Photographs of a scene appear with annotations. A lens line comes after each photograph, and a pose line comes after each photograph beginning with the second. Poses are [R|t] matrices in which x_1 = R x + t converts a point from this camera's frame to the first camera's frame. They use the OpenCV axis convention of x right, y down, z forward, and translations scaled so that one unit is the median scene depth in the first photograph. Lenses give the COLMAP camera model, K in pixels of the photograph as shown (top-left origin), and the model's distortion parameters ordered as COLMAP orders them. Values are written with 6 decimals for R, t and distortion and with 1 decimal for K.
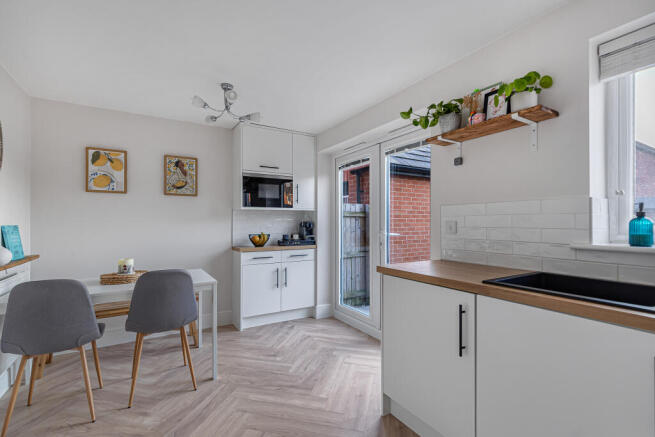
lens RADIAL K [[300.7, 0, 338.8], [0, 300.7, 220.7], [0, 0, 1]] dist [0.009930, 0.000198]
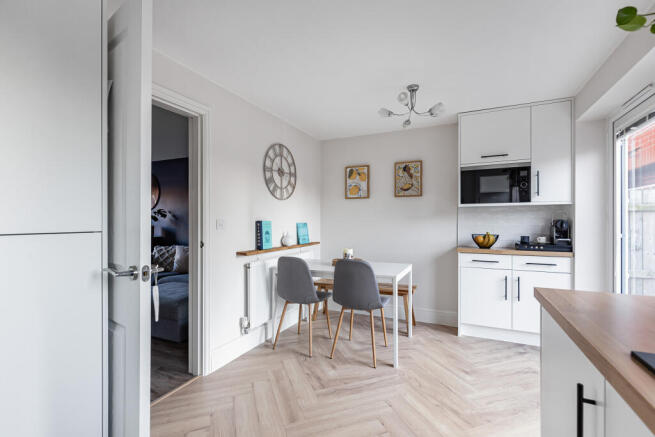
lens RADIAL K [[300.7, 0, 328.9], [0, 300.7, 219.9], [0, 0, 1]] dist [0.009930, 0.000198]
pose [[0.549462, -0.002992, -0.835513, 0.265716], [0.006818, 0.999976, 0.000903, -0.001127], [0.835491, -0.006192, 0.549470, 0.162122]]
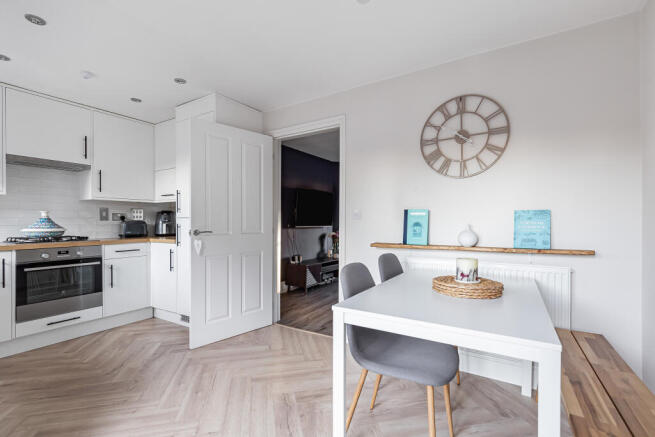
lens RADIAL K [[300.7, 0, 333.5], [0, 300.7, 218.0], [0, 0, 1]] dist [0.009930, 0.000198]
pose [[-0.896078, 0.007041, -0.443842, -0.116174], [0.015757, 0.999749, -0.015953, 0.031353], [0.443618, -0.021288, -0.895963, 1.115122]]
